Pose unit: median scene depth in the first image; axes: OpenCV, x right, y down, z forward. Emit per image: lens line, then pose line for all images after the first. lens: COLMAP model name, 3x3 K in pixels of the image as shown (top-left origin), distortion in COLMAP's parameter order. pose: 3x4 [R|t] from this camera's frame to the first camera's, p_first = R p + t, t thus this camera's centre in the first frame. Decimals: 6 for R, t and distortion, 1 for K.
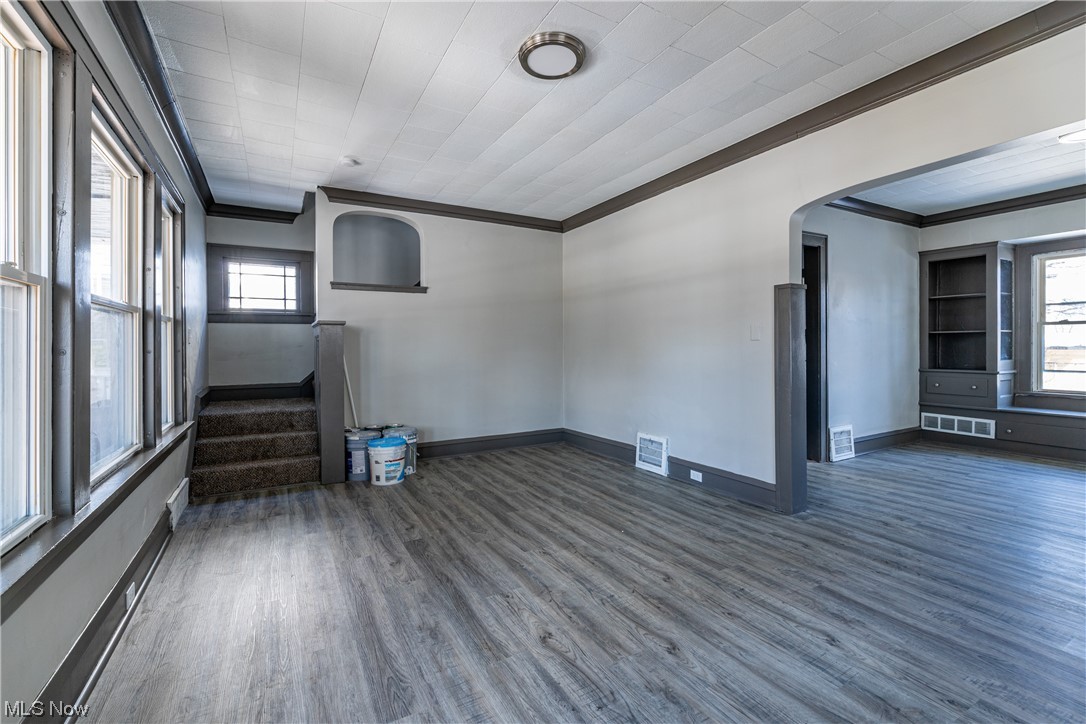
lens RADIAL K [[477.9, 0, 545.7], [0, 477.9, 352.7], [0, 0, 1]] dist [-0.000508, 0.000036]
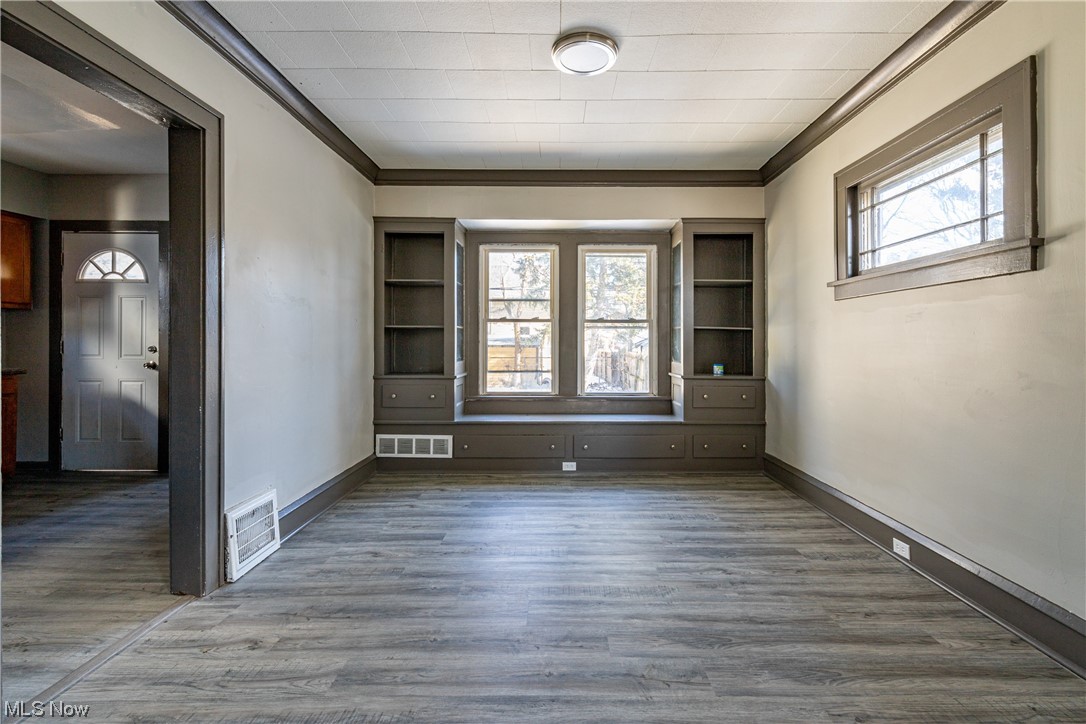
lens RADIAL K [[486.8, 0, 563.5], [0, 486.8, 338.8], [0, 0, 1]] dist [0.000991, 0.000137]
pose [[0.490982, 0.010897, 0.871102, 0.429459], [0.003096, 0.999894, -0.014253, -0.016564], [-0.871164, 0.009695, 0.490896, 0.595334]]
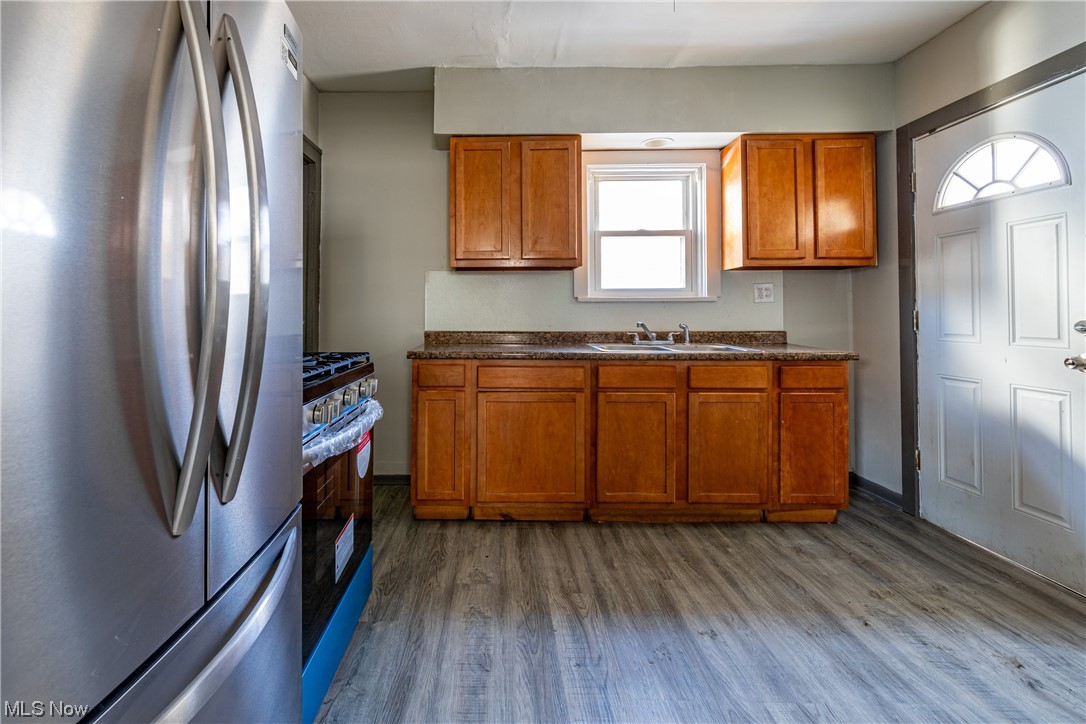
lens RADIAL K [[493.1, 0, 475.5], [0, 493.1, 308.8], [0, 0, 1]] dist [0.000428, 0.000365]
pose [[0.842466, -0.001766, -0.538747, 0.691667], [-0.010863, 0.999736, -0.020265, -0.013496], [0.538641, 0.022925, 0.842224, 1.213108]]
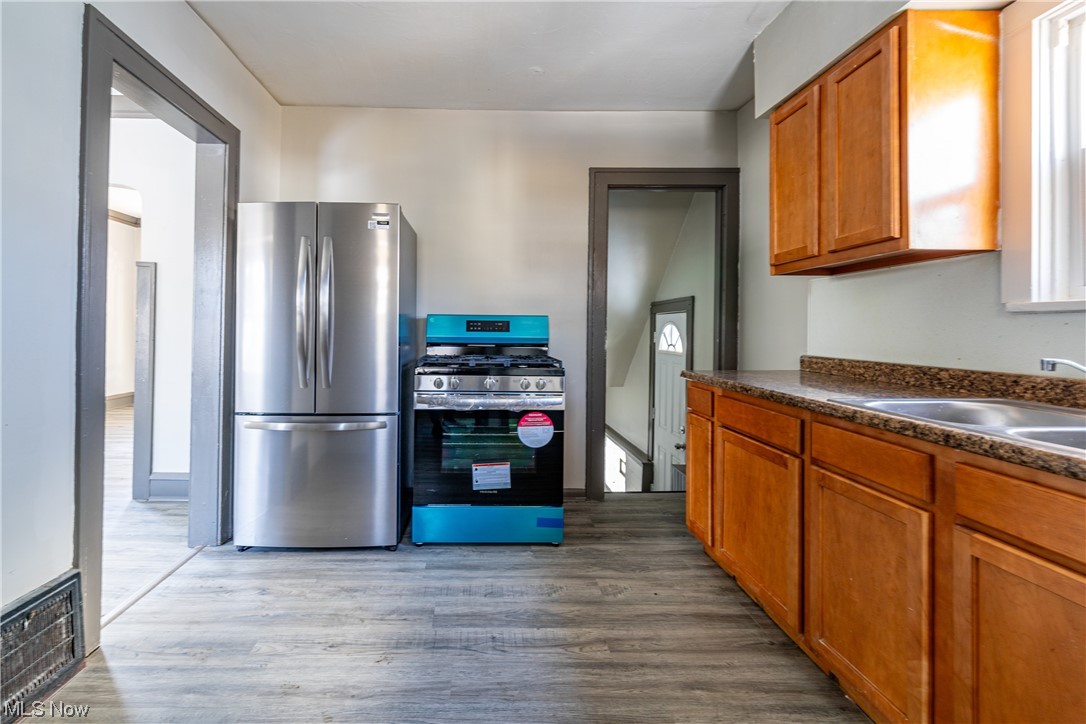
lens RADIAL K [[486.7, 0, 496.2], [0, 486.7, 327.2], [0, 0, 1]] dist [0.001573, 0.000231]
pose [[-0.487727, -0.000883, -0.872996, 0.961960], [-0.017172, 0.999816, 0.008582, -0.028484], [0.872827, 0.019176, -0.487652, 1.869143]]
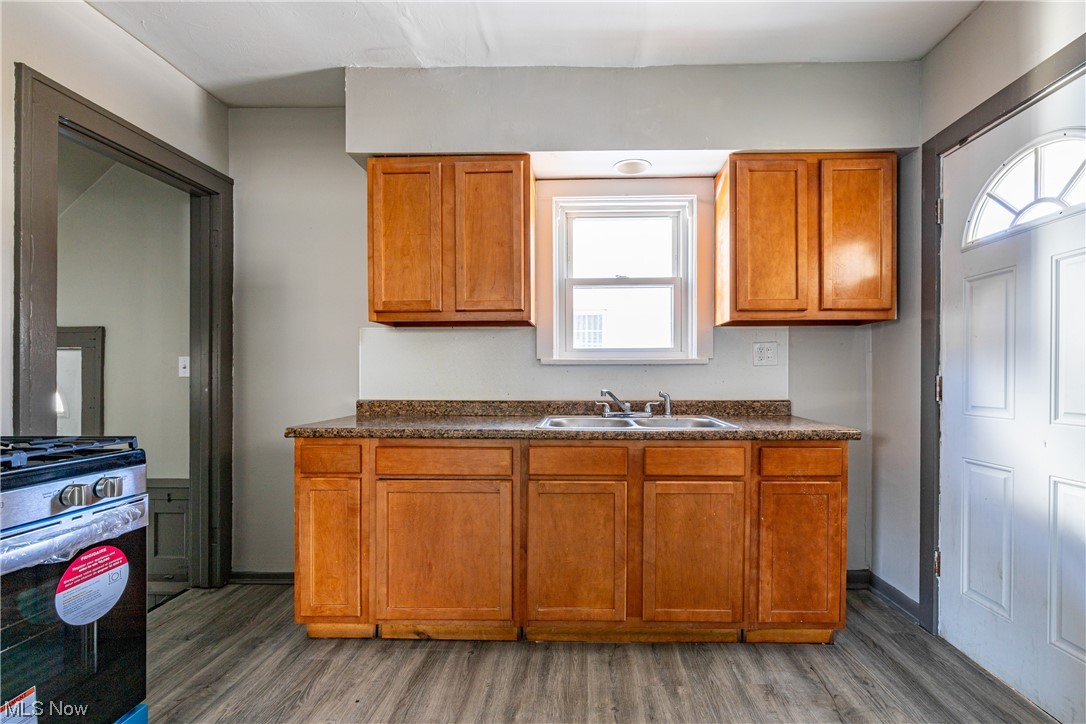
lens RADIAL K [[479.7, 0, 563.1], [0, 479.7, 385.1], [0, 0, 1]] dist [-0.000094, -0.000309]
pose [[0.844626, 0.012955, -0.535200, 0.776477], [-0.010898, 0.999916, 0.007005, -0.020886], [0.535245, -0.000084, 0.844697, 1.473700]]
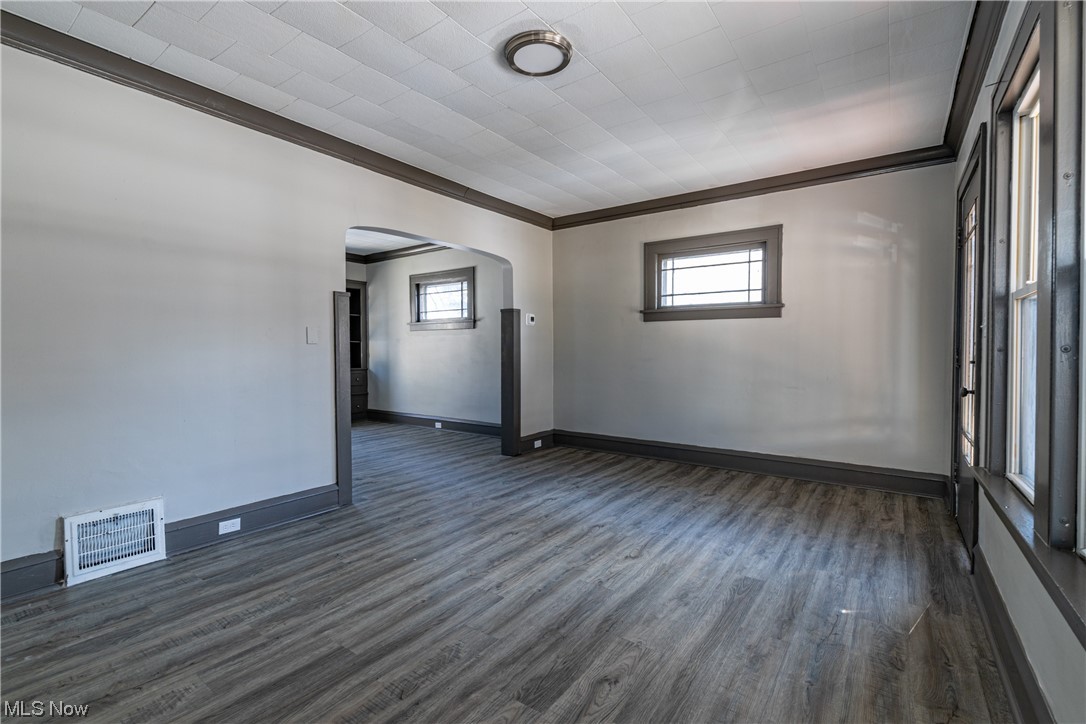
lens RADIAL K [[486.8, 0, 539.6], [0, 486.8, 366.3], [0, 0, 1]] dist [0.000460, 0.000084]
pose [[-0.412461, -0.024094, 0.910657, -0.610568], [0.014872, 0.999339, 0.033177, -0.006351], [-0.910854, 0.027227, -0.411830, 0.947549]]
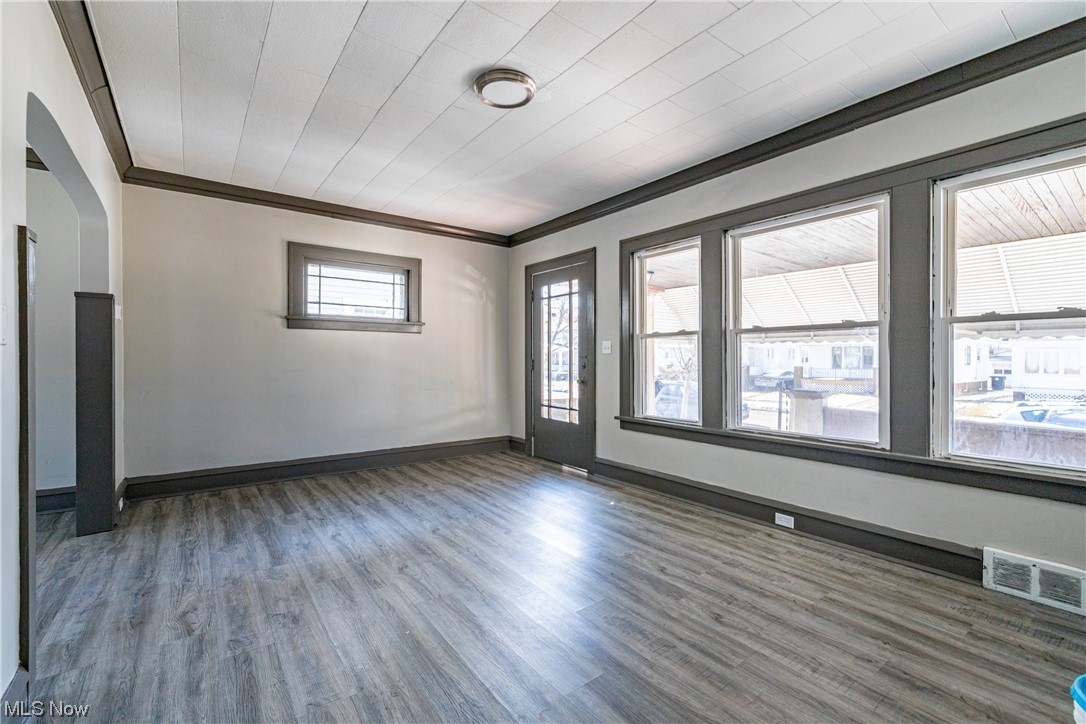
lens RADIAL K [[472.4, 0, 538.8], [0, 472.4, 360.2], [0, 0, 1]] dist [-0.001135, -0.000274]
pose [[-0.993090, 0.006661, -0.117165, 0.043806], [0.005084, 0.999893, 0.013750, -0.014272], [0.117244, 0.013059, -0.993017, 1.381568]]
